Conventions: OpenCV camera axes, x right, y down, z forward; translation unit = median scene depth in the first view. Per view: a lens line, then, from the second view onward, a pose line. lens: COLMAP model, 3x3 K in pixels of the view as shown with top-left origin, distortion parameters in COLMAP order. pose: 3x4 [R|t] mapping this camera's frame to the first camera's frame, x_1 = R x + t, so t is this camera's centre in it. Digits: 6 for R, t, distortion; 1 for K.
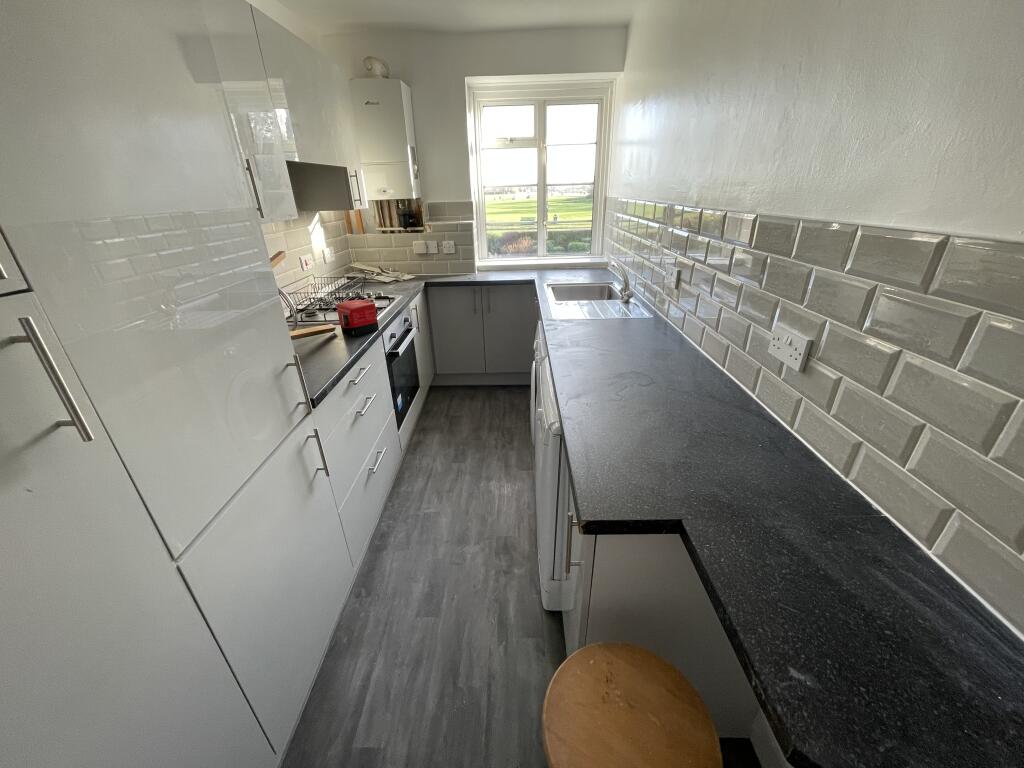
lens RADIAL K [[412.7, 0, 510.7], [0, 412.7, 386.0], [0, 0, 1]] dist [-0.003947, -0.000126]
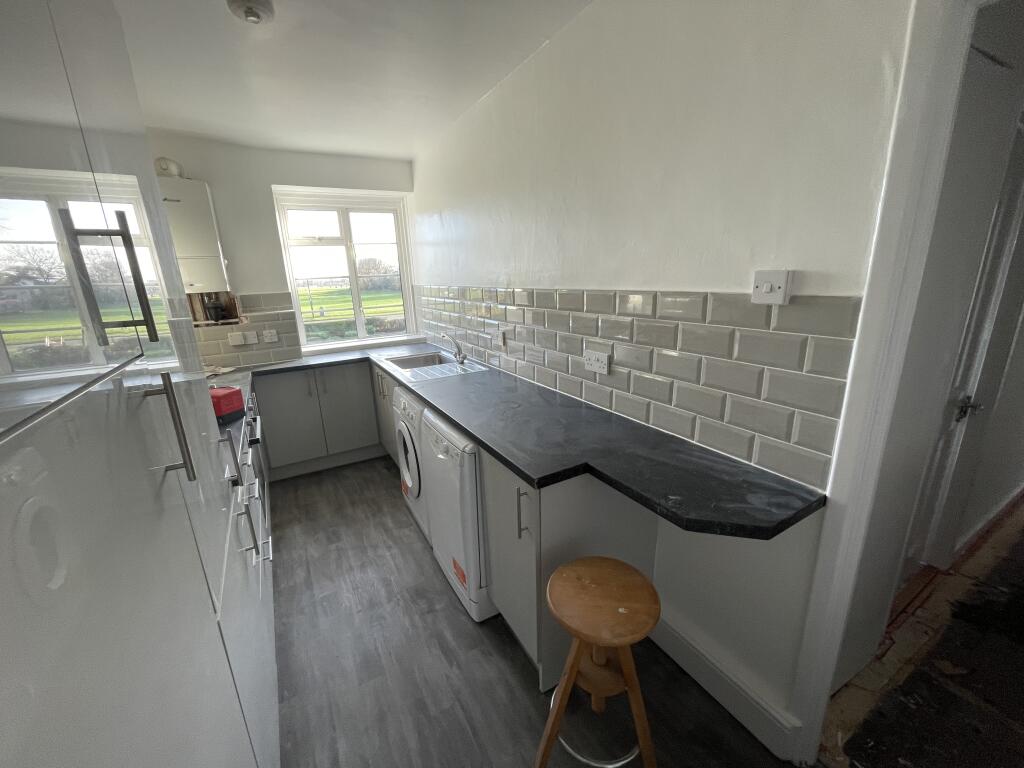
lens RADIAL K [[412.7, 0, 510.8], [0, 412.7, 387.2], [0, 0, 1]] dist [-0.003947, -0.000126]
pose [[0.860583, -0.143855, 0.488572, -0.183416], [0.235663, 0.962885, -0.131591, 0.056272], [-0.451508, 0.228383, 0.862544, -0.102145]]
